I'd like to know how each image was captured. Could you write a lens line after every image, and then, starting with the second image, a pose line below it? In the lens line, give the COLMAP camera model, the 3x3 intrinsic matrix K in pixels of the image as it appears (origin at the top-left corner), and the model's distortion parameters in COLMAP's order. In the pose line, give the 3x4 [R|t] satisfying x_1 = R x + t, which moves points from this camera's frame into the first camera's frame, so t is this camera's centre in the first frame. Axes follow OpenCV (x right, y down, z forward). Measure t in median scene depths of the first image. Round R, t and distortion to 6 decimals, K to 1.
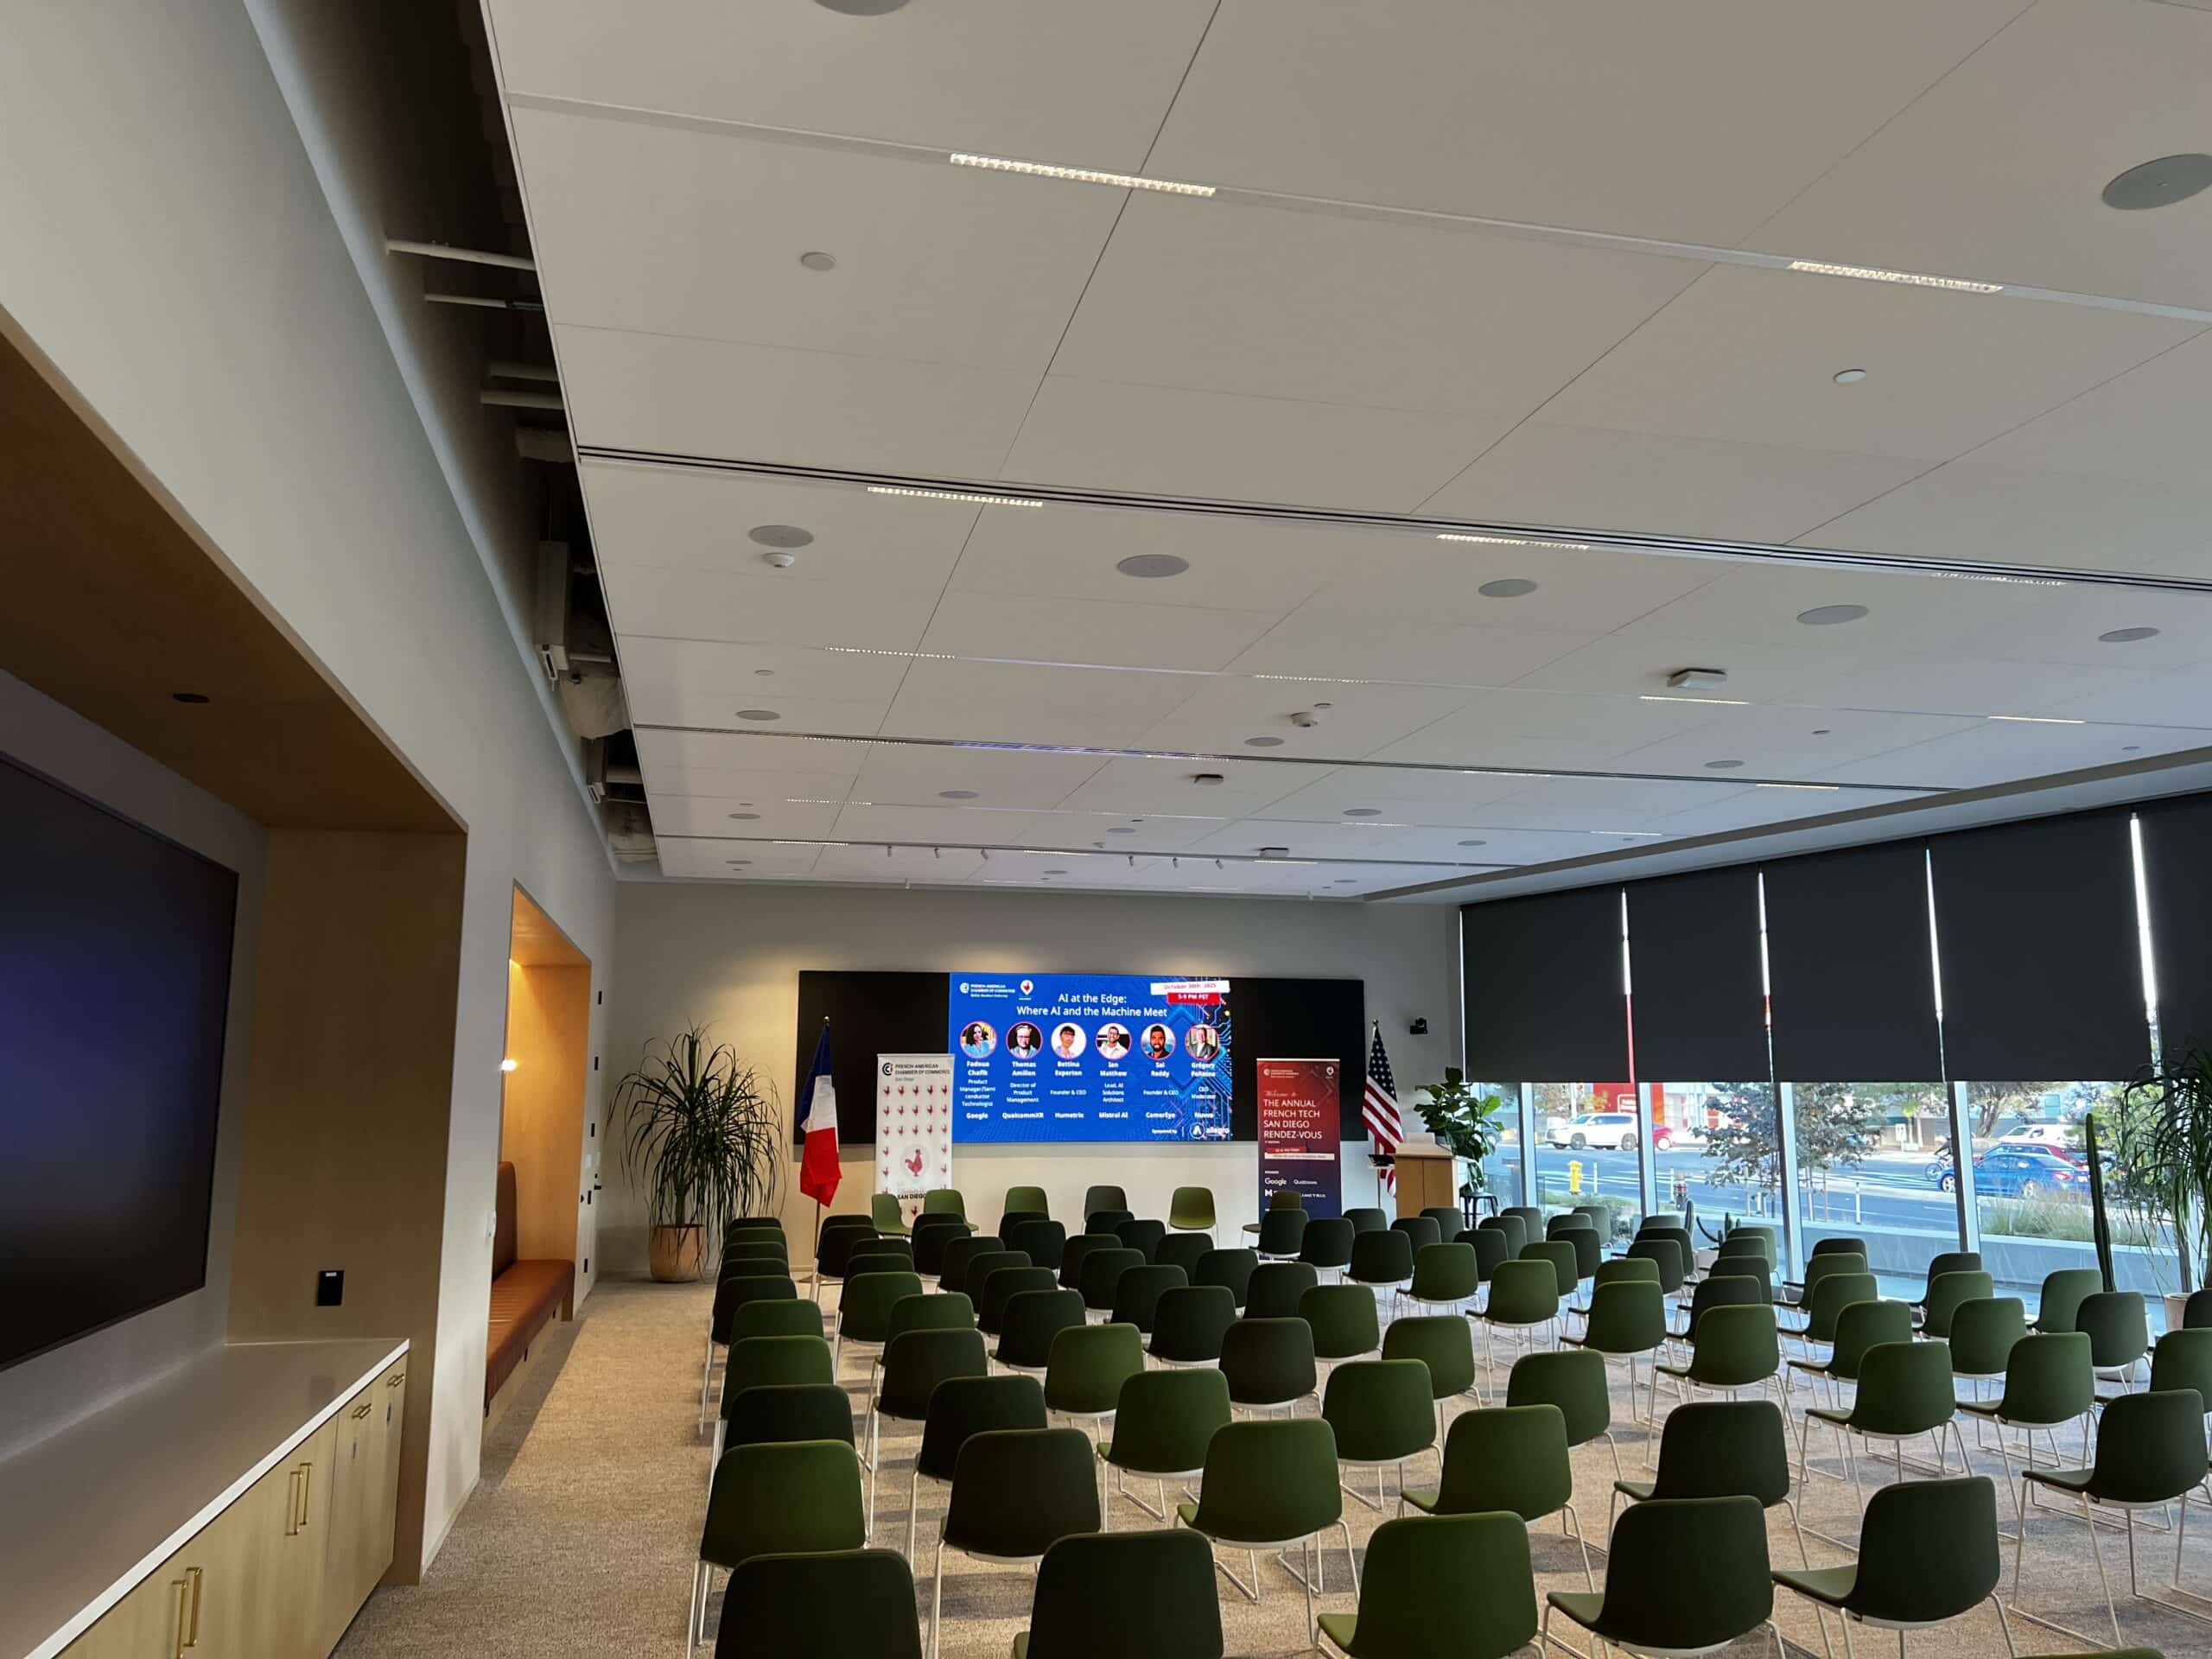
lens RADIAL K [[1650.2, 0, 1093.7], [0, 1650.2, 819.8], [0, 0, 1]] dist [0.127901, -0.235352]
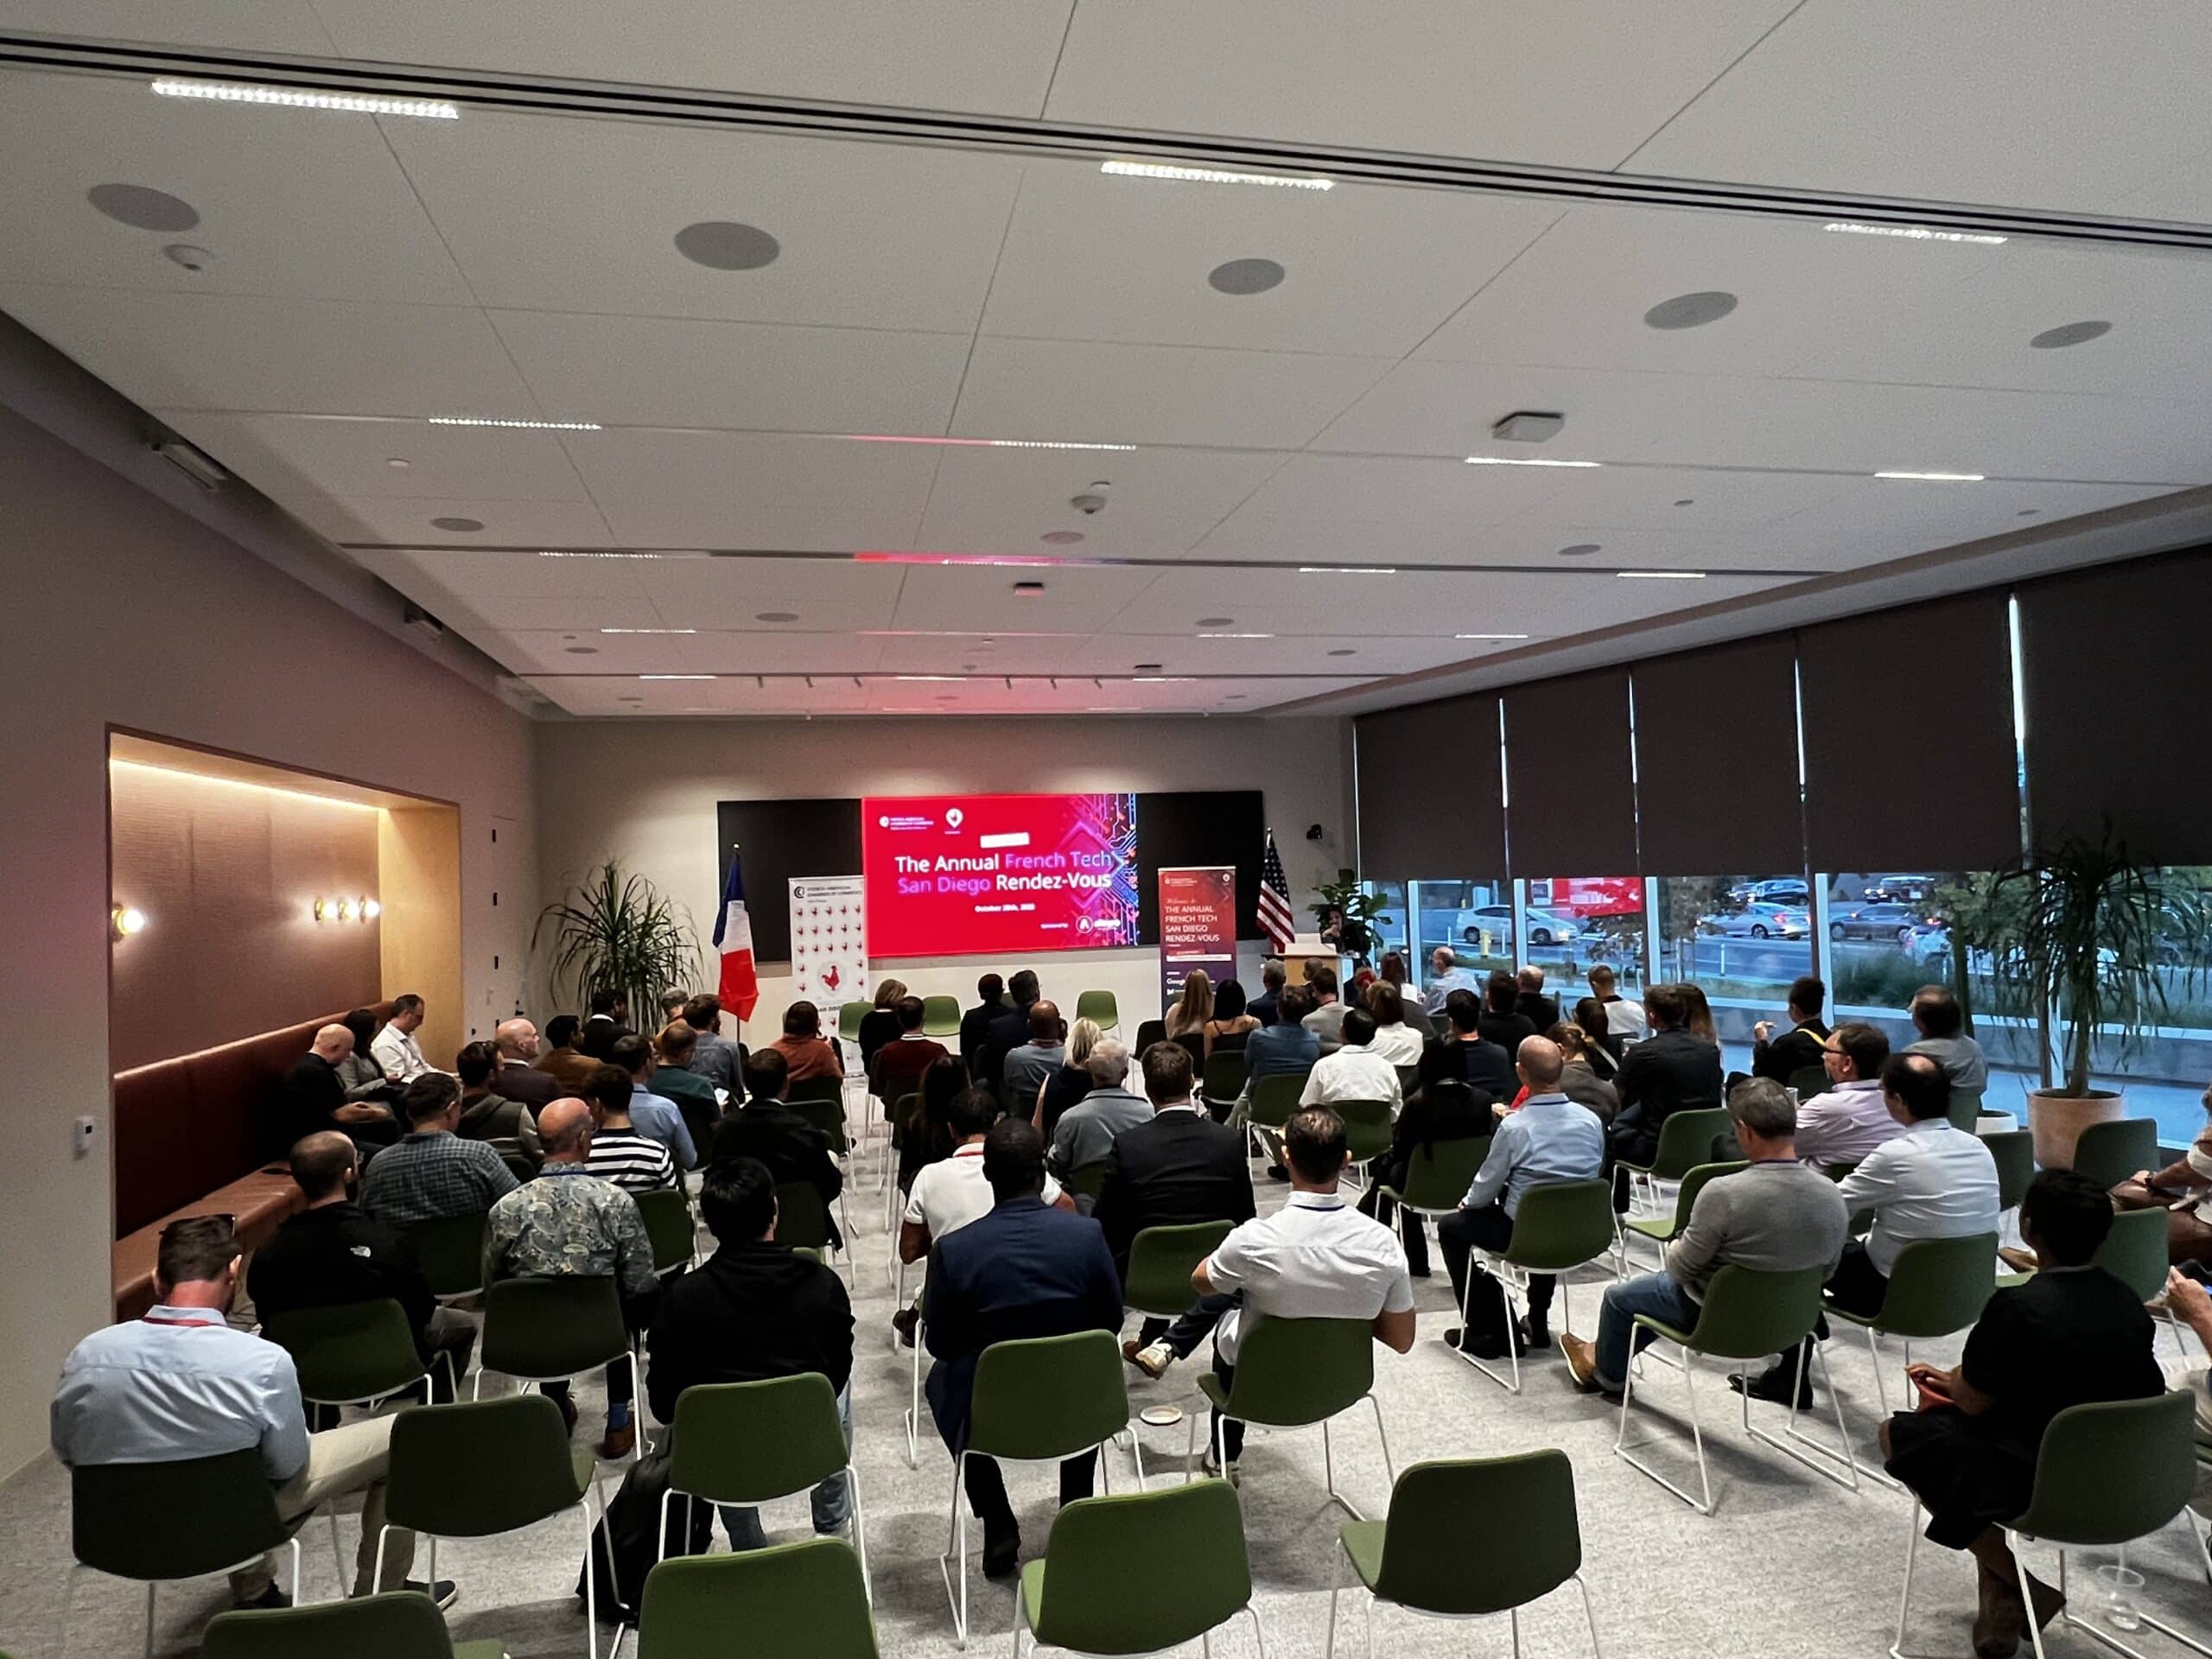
lens RADIAL K [[1338.8, 0, 1106.0], [0, 1338.8, 829.5], [0, 0, 1]] dist [-0.001190, -0.000416]
pose [[0.999372, -0.034333, -0.008741, 0.073438], [0.035161, 0.991419, 0.125908, 0.010443], [0.004343, -0.126137, 0.992003, 0.154790]]
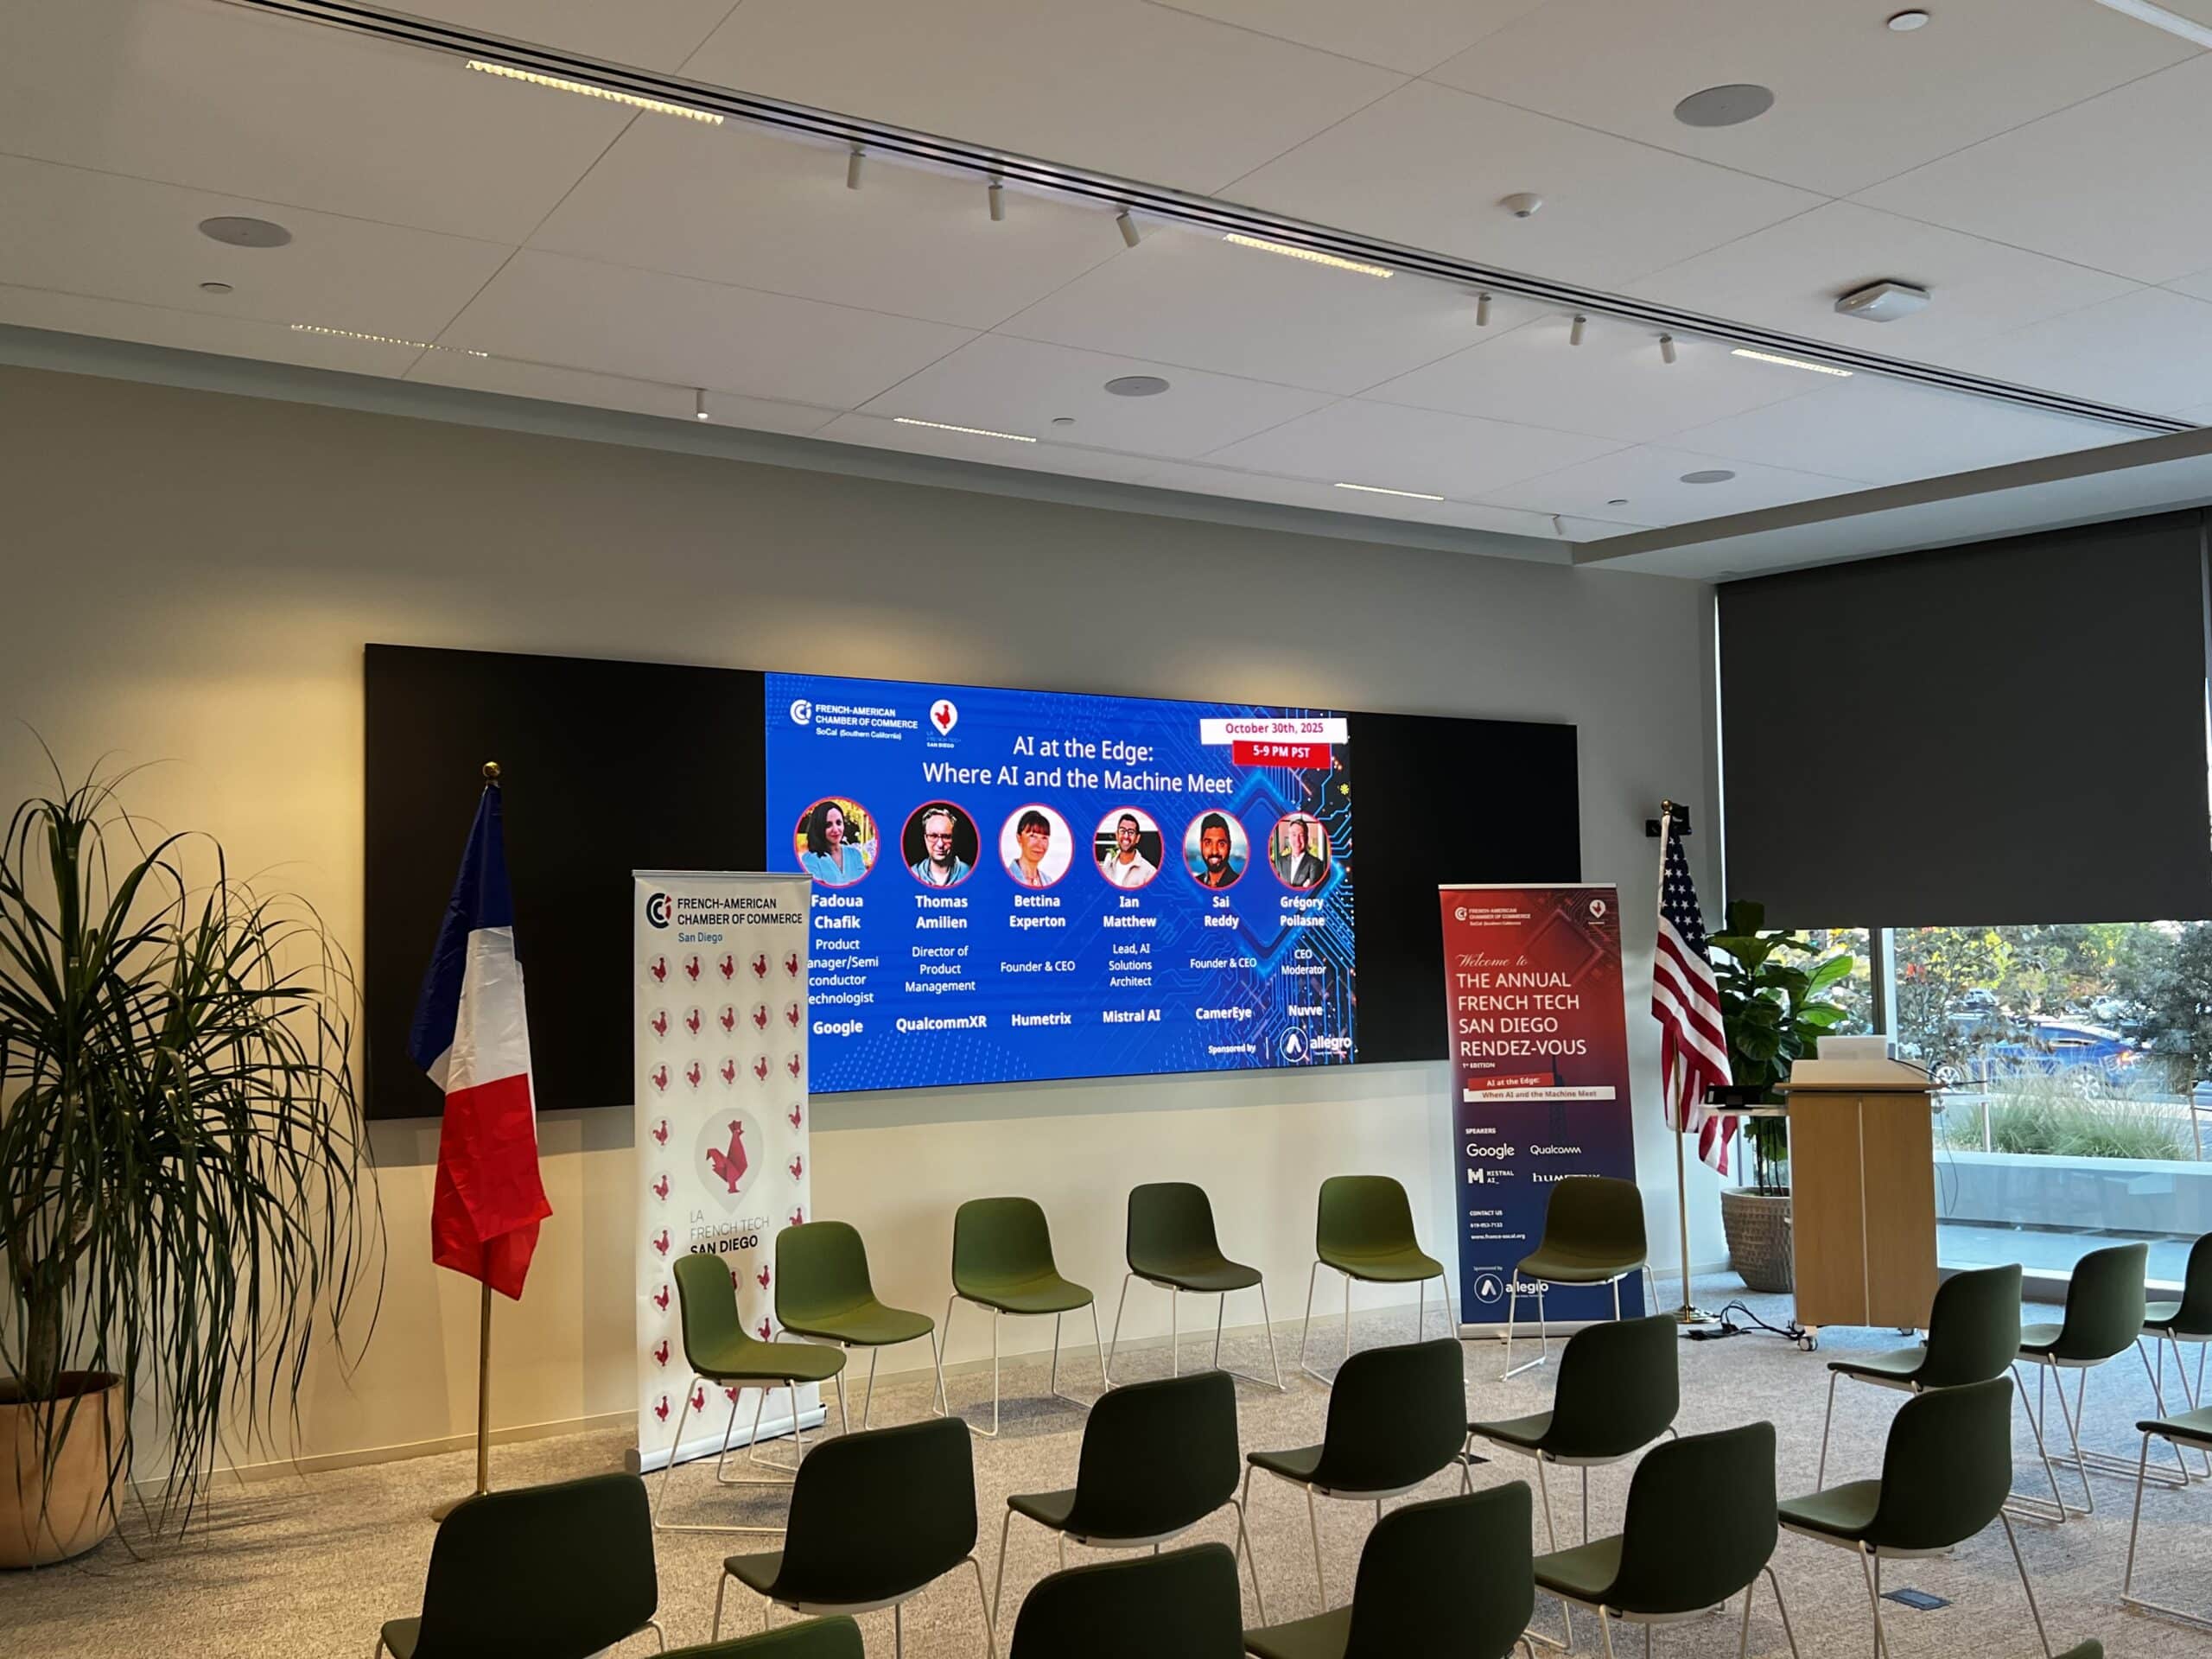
lens RADIAL K [[1968.0, 0, 1109.6], [0, 1968.0, 842.0], [0, 0, 1]] dist [0.142725, -0.263770]
pose [[0.946483, 0.001108, 0.322753, -0.160625], [-0.032150, 0.995344, 0.090864, 0.086630], [-0.321150, -0.096377, 0.942112, 0.523095]]
